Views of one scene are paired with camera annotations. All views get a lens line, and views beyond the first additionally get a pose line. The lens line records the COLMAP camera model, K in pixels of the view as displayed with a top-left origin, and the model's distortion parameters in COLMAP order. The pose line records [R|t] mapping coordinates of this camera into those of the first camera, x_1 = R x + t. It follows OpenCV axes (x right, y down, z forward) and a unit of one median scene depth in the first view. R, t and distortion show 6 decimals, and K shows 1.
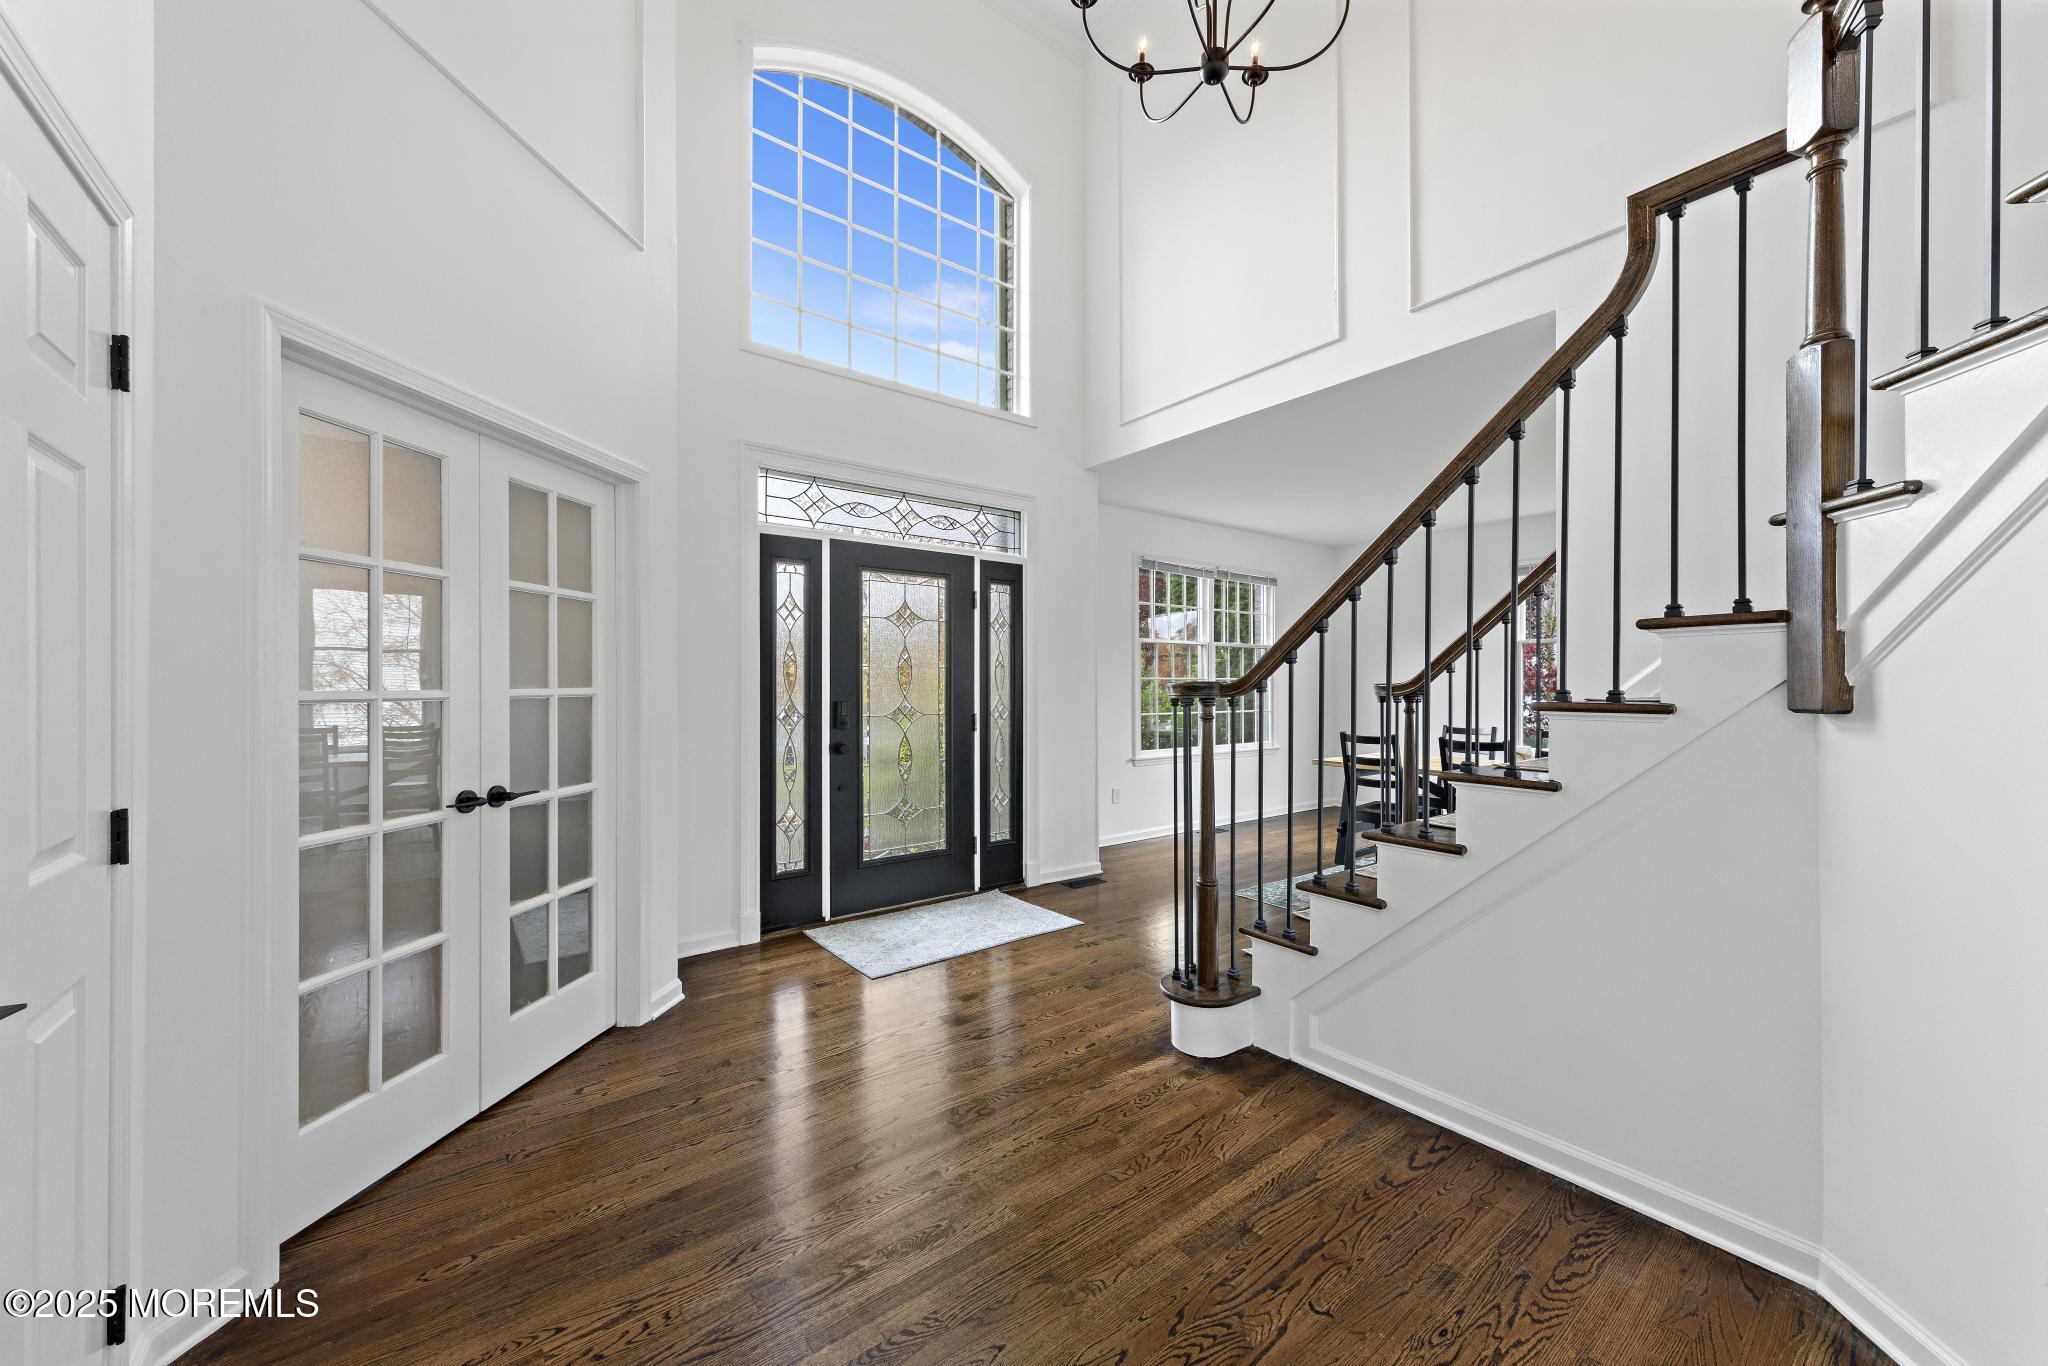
lens RADIAL K [[742.9, 0, 1032.8], [0, 742.9, 677.9], [0, 0, 1]] dist [0.002959, 0.000329]
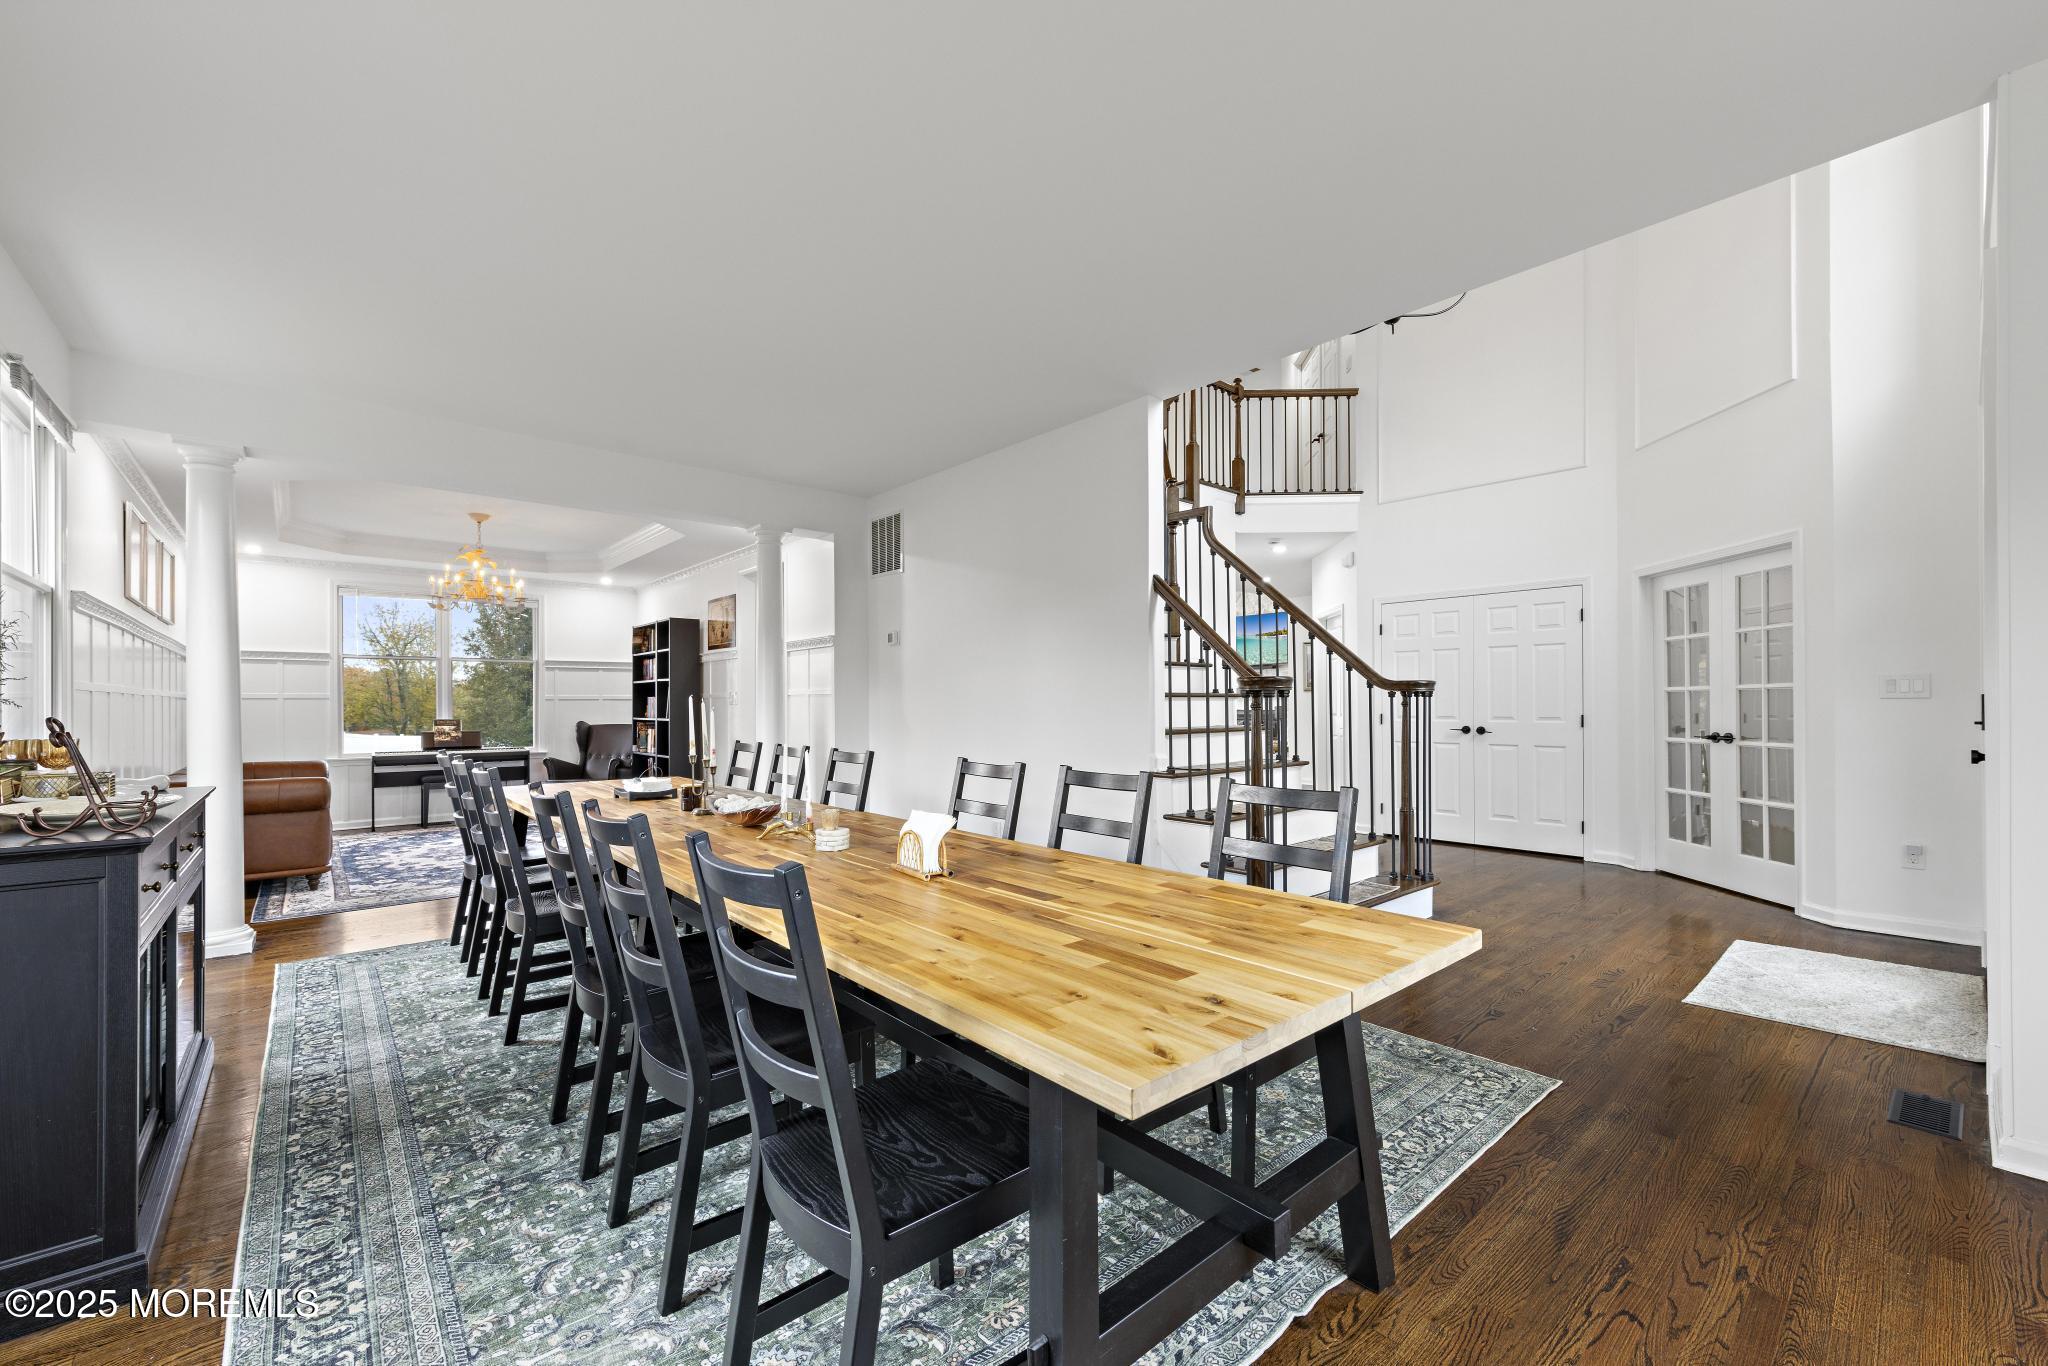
lens RADIAL K [[820.5, 0, 1023.9], [0, 820.5, 701.9], [0, 0, 1]] dist [0.001130, -0.000132]
pose [[-0.998193, 0.005344, -0.059848, 0.819227], [0.005948, 0.999933, -0.009922, 0.045262], [0.059791, -0.010260, -0.998158, 1.932061]]
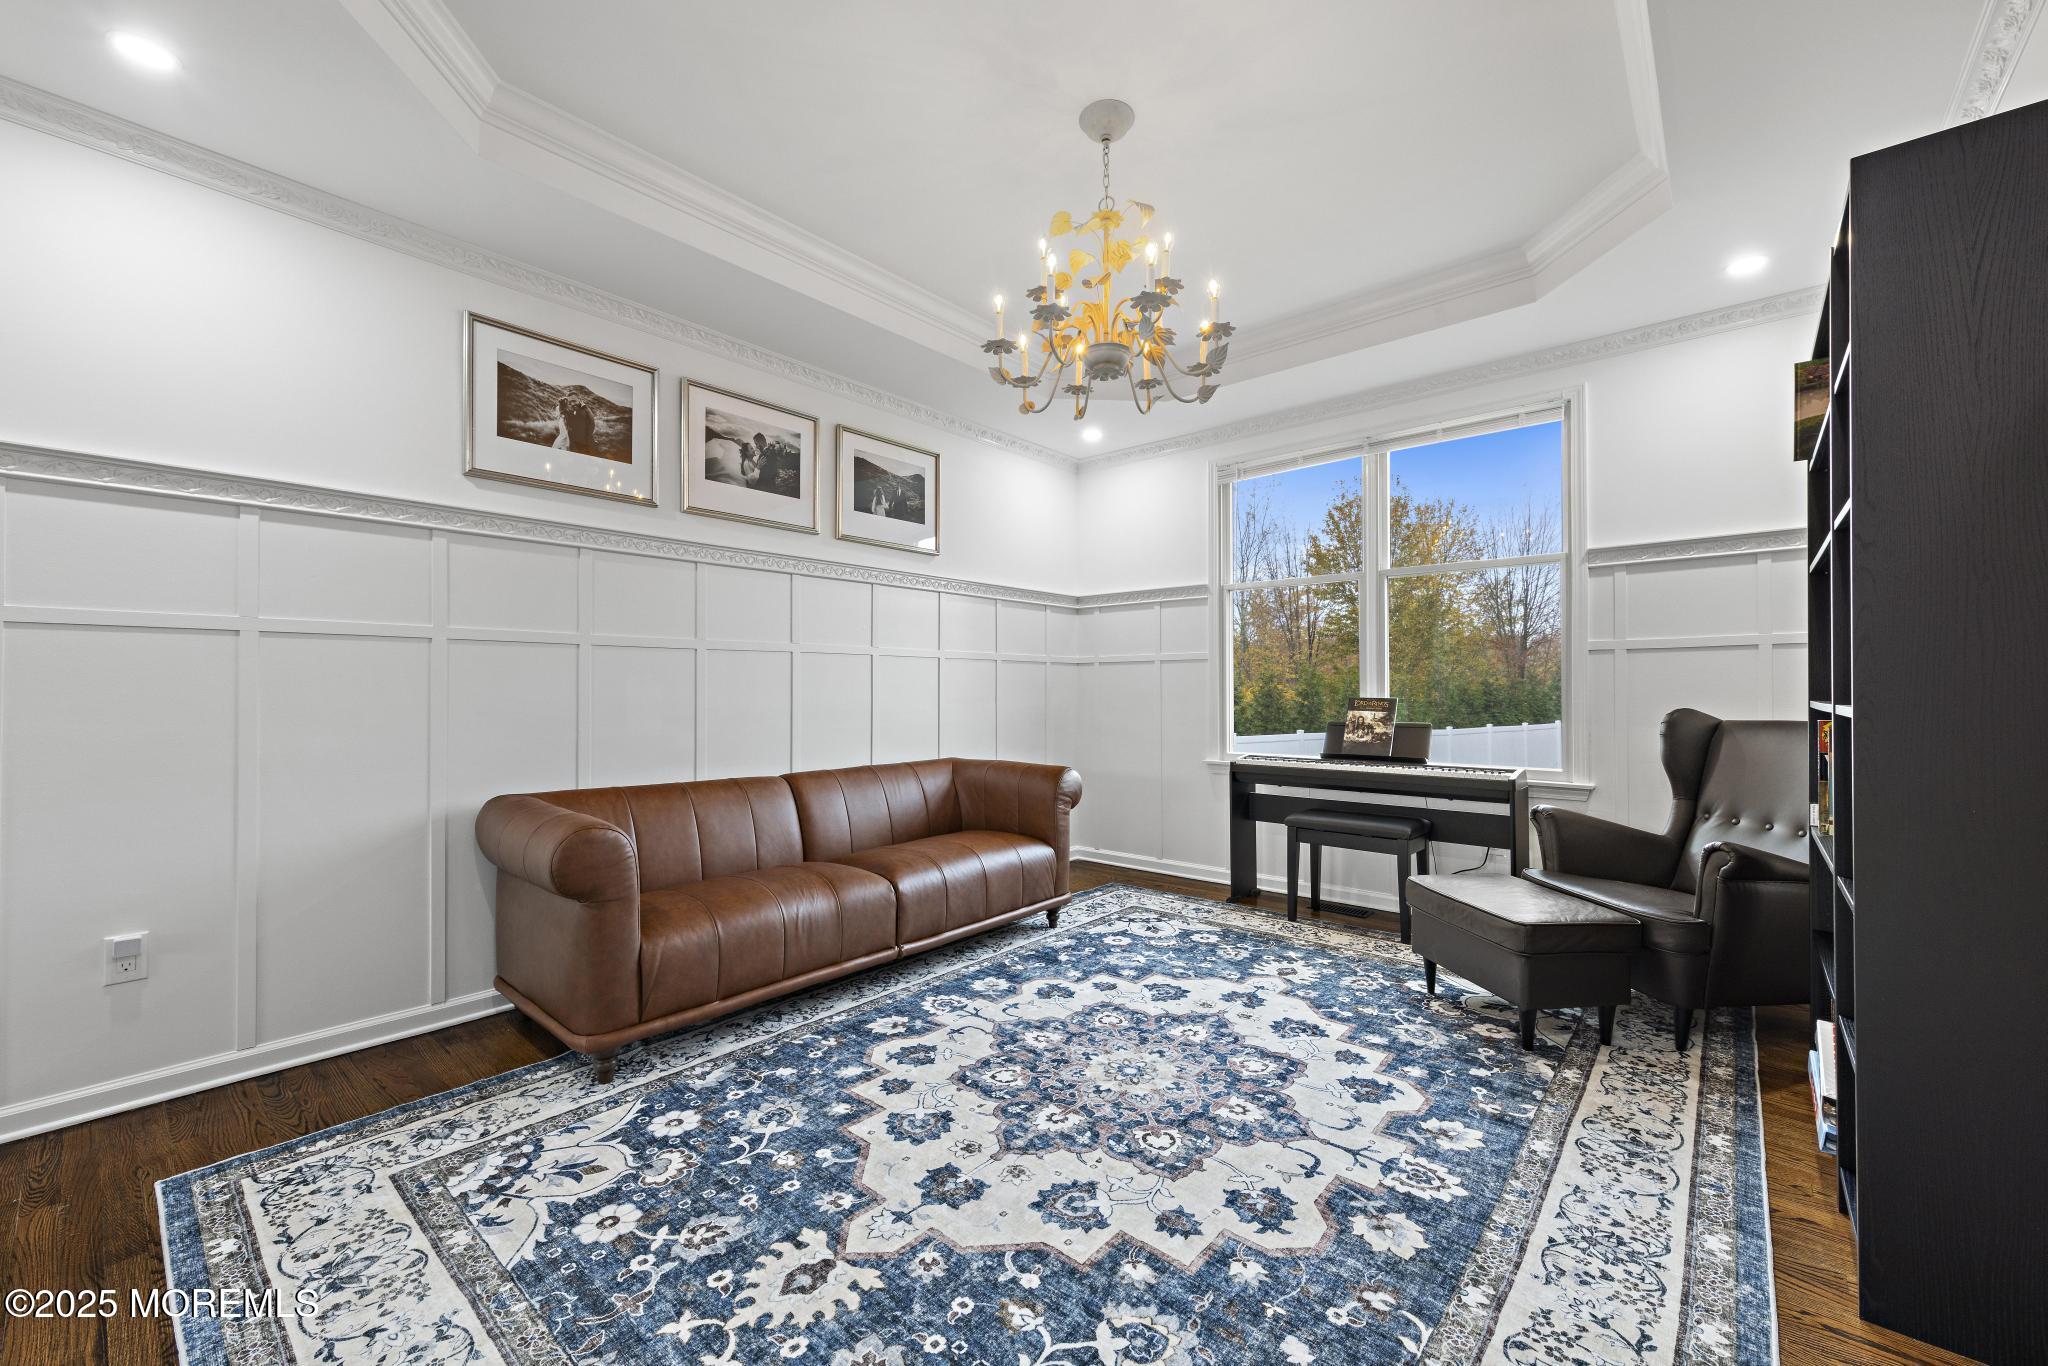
lens RADIAL K [[808.1, 0, 1032.9], [0, 808.1, 681.9], [0, 0, 1]] dist [0.003458, -0.000263]
pose [[-0.201130, 0.009747, 0.979516, 1.307451], [-0.006662, 0.999914, -0.011318, 0.055774], [-0.979542, -0.008802, -0.201048, 0.223691]]
